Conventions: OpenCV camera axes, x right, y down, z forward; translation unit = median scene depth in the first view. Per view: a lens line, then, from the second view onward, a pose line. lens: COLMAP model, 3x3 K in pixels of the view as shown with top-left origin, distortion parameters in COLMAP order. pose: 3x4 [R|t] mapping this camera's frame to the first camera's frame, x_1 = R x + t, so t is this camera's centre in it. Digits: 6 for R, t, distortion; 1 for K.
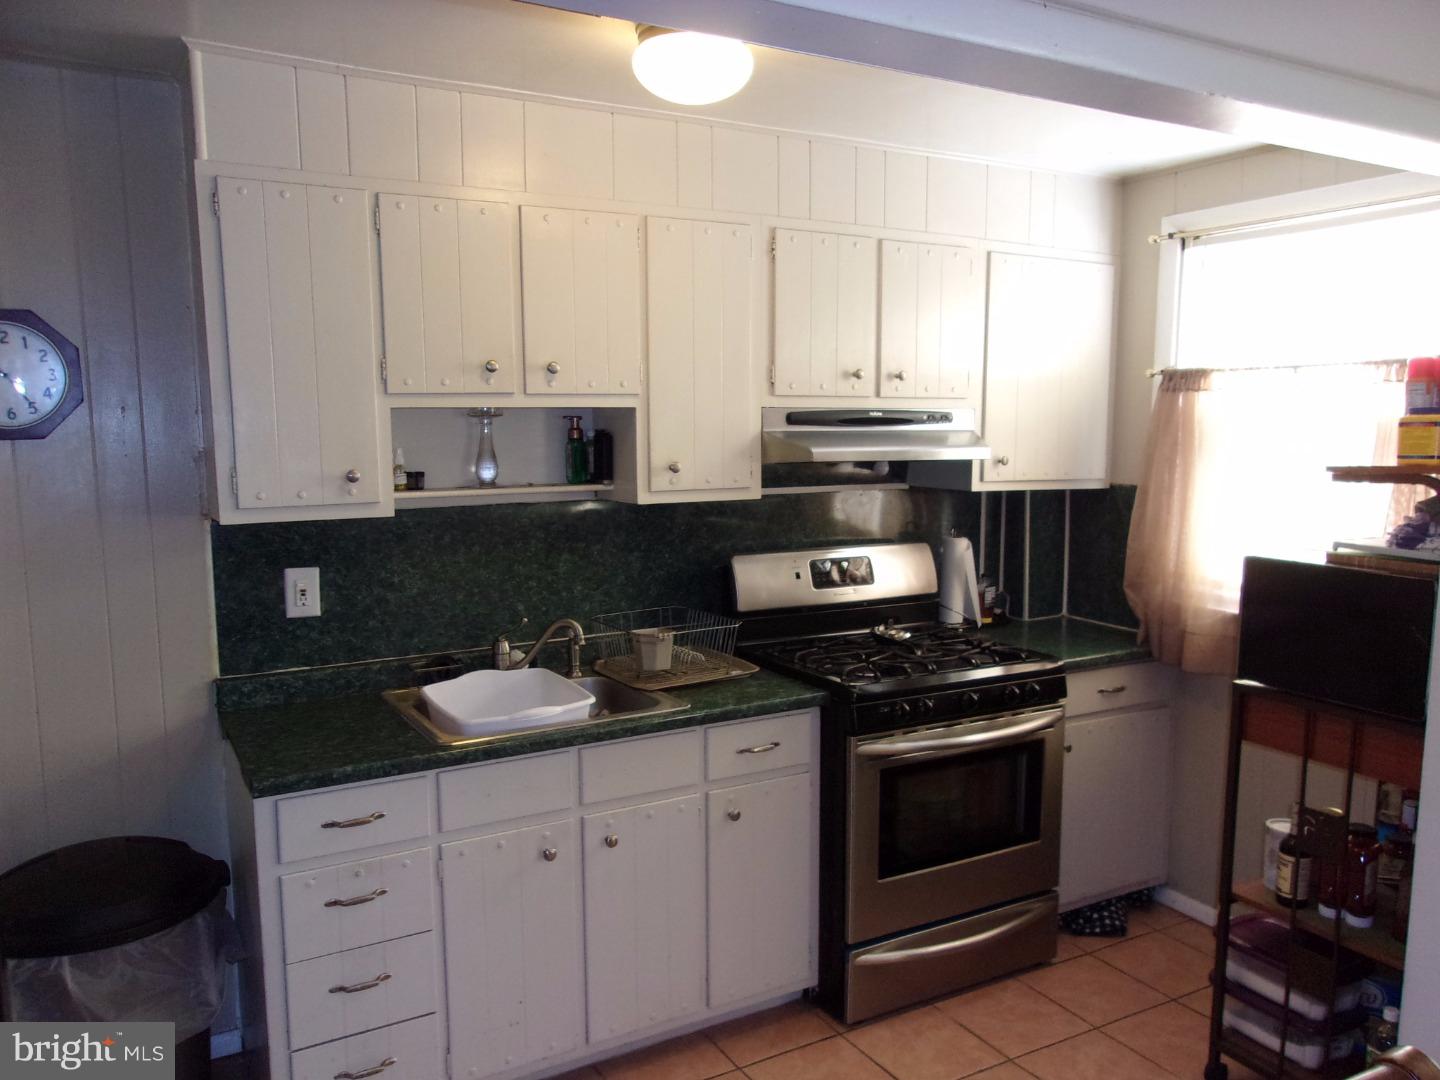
lens RADIAL K [[1116.6, 0, 725.9], [0, 1116.6, 547.4], [0, 0, 1]] dist [0.021251, -0.014910]
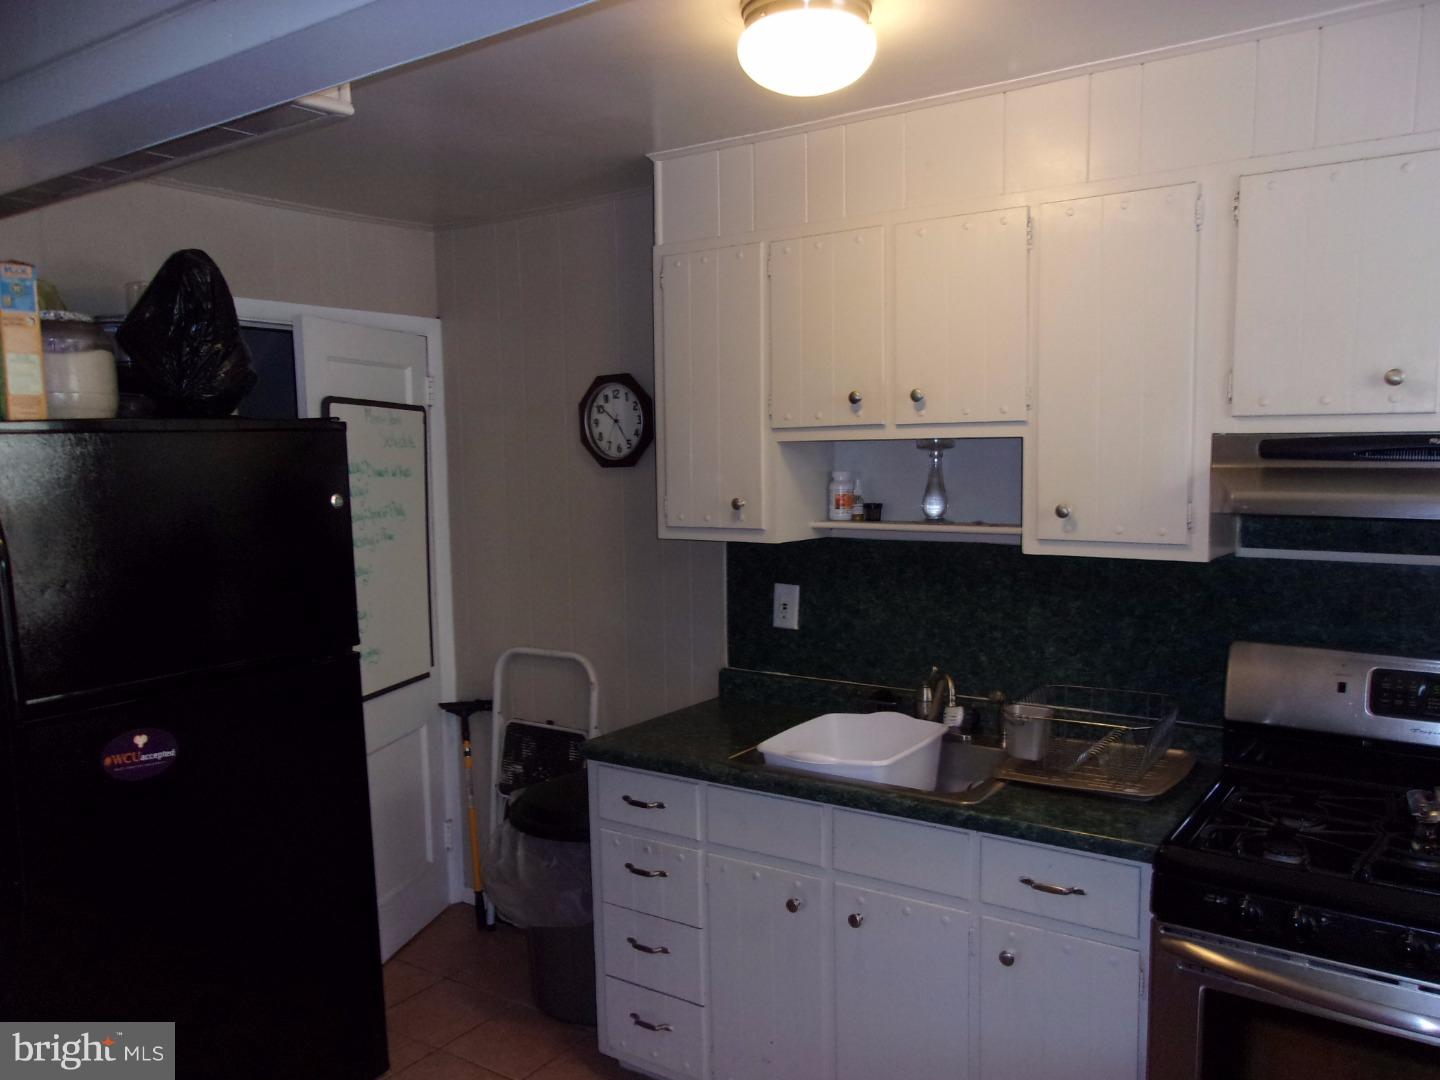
lens RADIAL K [[1116.6, 0, 726.4], [0, 1116.6, 538.0], [0, 0, 1]] dist [0.021251, -0.014910]
pose [[0.437741, 0.068658, -0.896476, 0.558889], [-0.101892, 0.994445, 0.026408, -0.048386], [0.893309, 0.079784, 0.442305, 0.429060]]
